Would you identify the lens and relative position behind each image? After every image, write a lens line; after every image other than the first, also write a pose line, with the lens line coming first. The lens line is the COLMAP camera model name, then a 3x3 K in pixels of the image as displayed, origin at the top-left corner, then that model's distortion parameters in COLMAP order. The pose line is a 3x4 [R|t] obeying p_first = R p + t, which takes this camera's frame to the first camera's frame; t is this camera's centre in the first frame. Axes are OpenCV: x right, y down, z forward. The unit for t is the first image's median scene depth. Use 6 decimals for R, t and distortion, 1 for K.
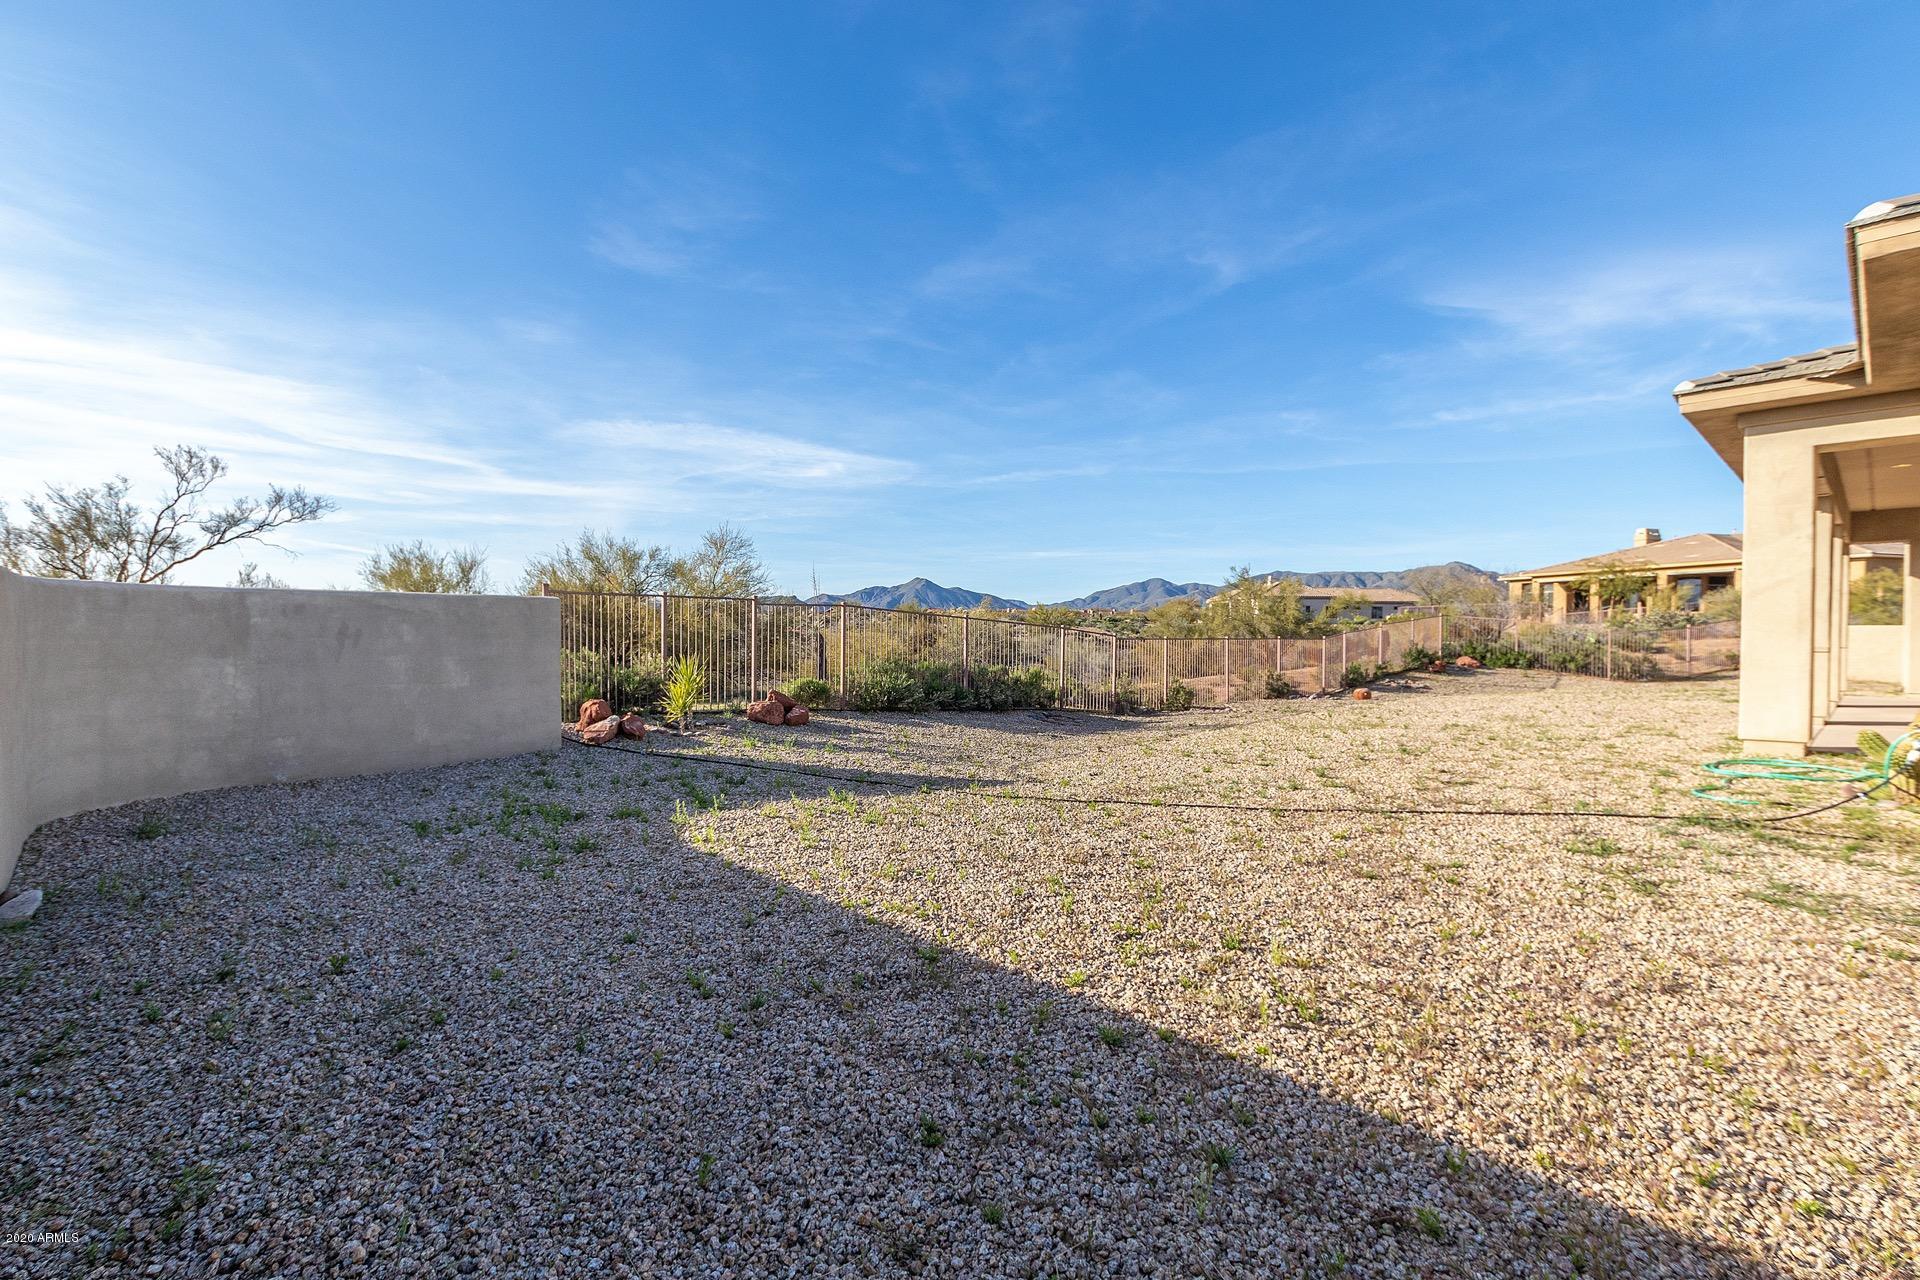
lens RADIAL K [[895.9, 0, 957.4], [0, 895.9, 649.4], [0, 0, 1]] dist [0.002895, -0.000002]
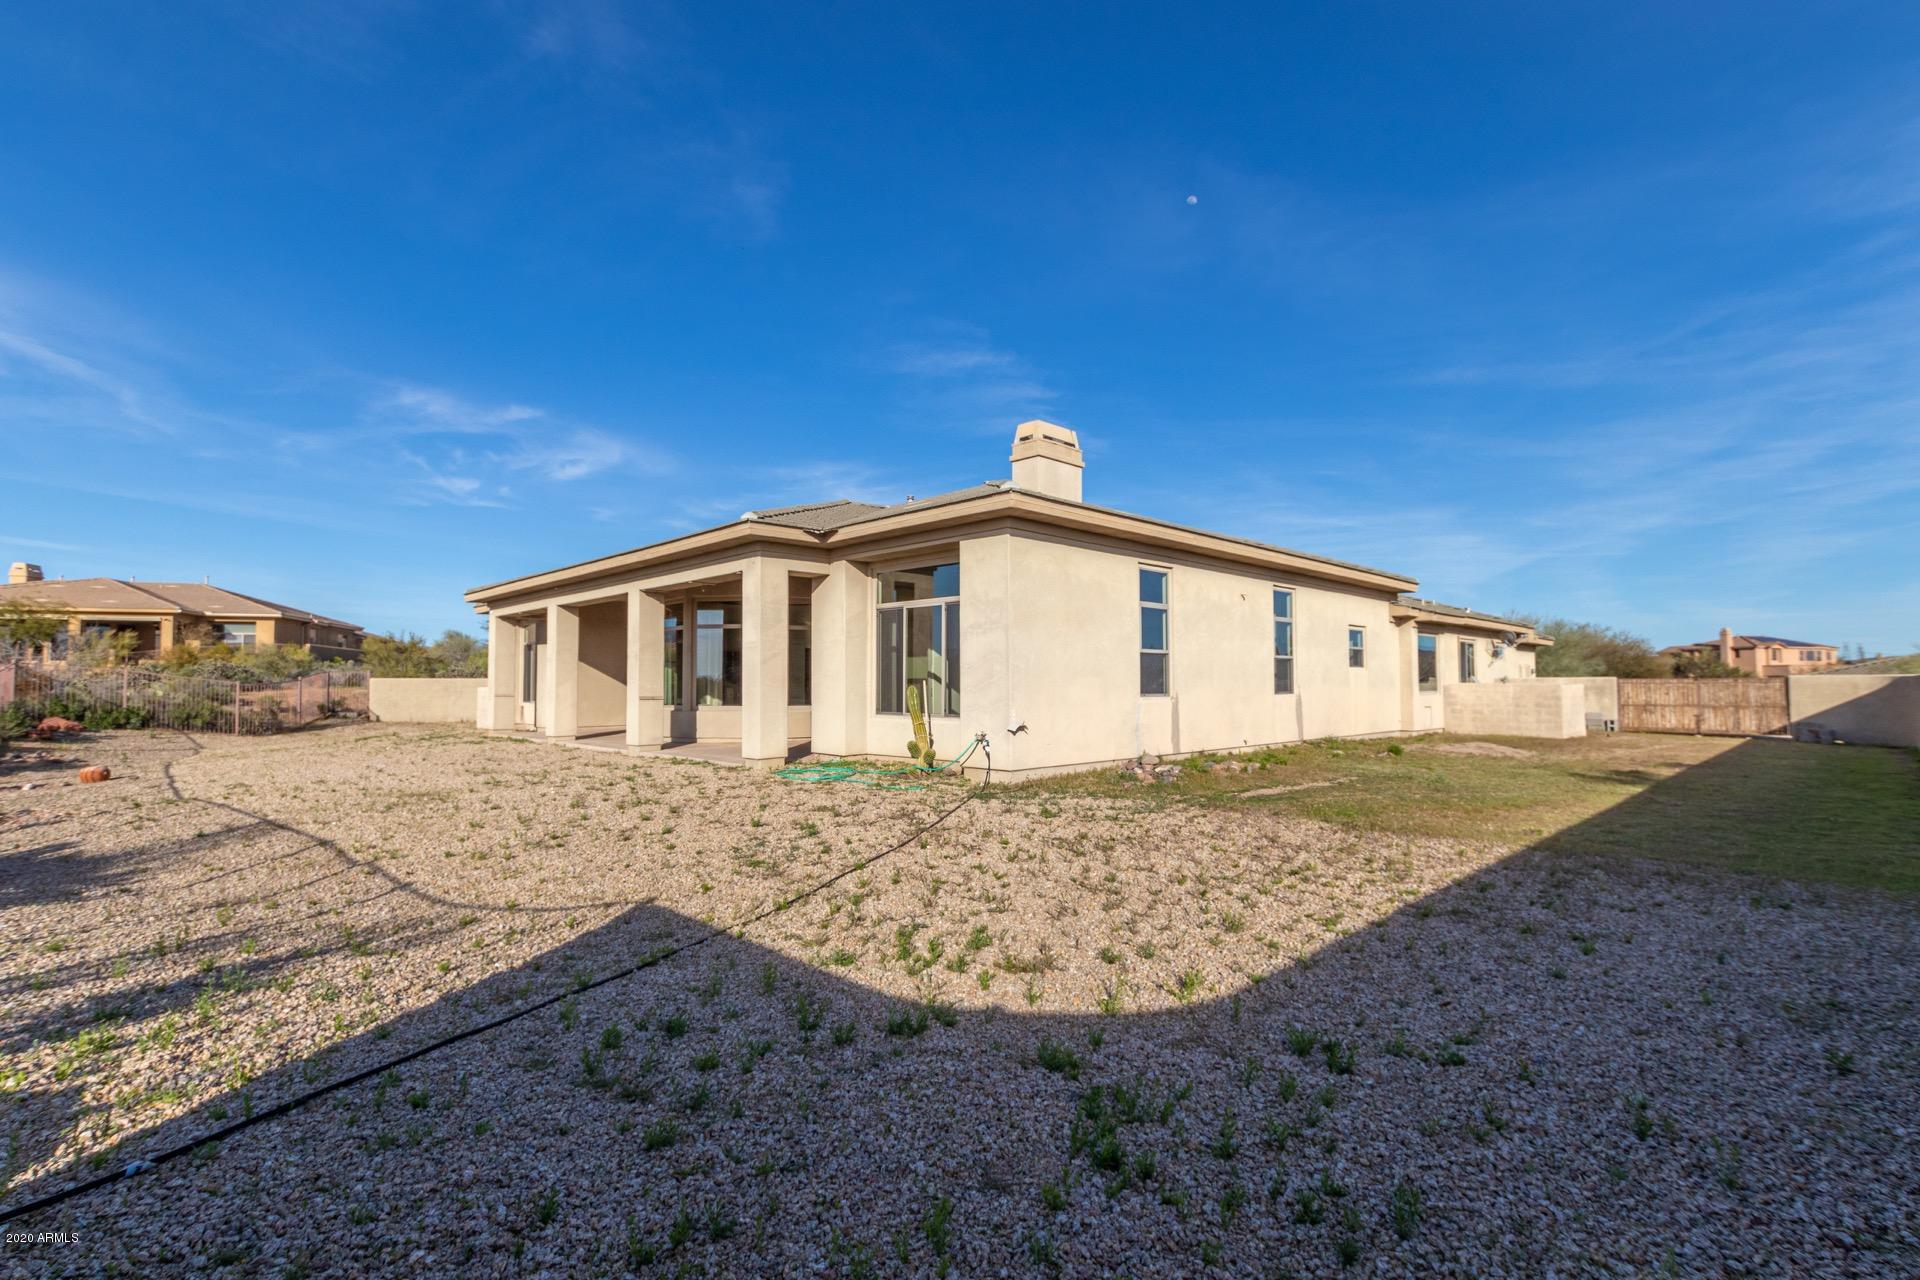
lens RADIAL K [[895.9, 0, 957.4], [0, 895.9, 649.4], [0, 0, 1]] dist [0.002895, -0.000002]
pose [[0.000042, 0.035198, 0.999380, -0.155916], [0.020129, 0.999178, -0.035192, -0.005552], [-0.999797, 0.020118, -0.000667, 0.169764]]
